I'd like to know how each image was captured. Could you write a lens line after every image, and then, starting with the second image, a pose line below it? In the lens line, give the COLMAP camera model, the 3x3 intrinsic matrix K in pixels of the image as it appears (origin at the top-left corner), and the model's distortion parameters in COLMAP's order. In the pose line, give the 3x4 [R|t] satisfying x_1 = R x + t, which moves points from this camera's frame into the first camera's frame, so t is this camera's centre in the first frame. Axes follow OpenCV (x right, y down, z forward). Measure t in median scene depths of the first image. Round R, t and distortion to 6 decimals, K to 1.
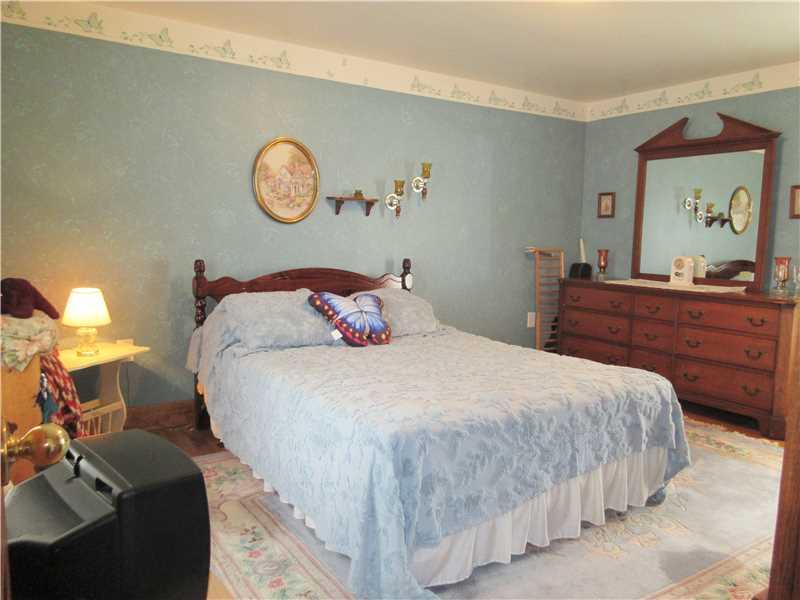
lens RADIAL K [[600.5, 0, 400.0], [0, 600.5, 300.0], [0, 0, 1]] dist [0.003448, -0.003143]
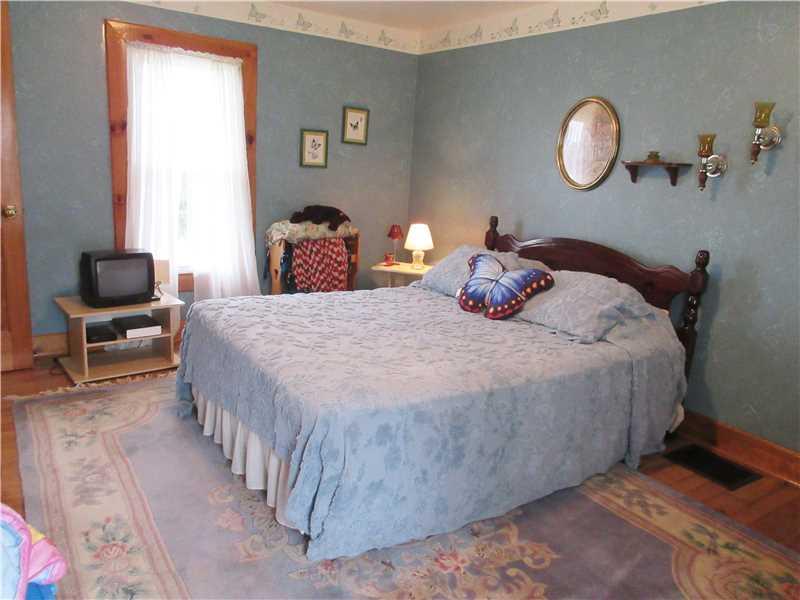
lens RADIAL K [[600.5, 0, 400.0], [0, 600.5, 300.0], [0, 0, 1]] dist [0.003448, -0.003143]
pose [[-0.060983, 0.196547, -0.978596, 0.767085], [-0.193176, 0.959560, 0.204761, -0.103217], [0.979267, 0.201528, -0.020549, 0.787408]]
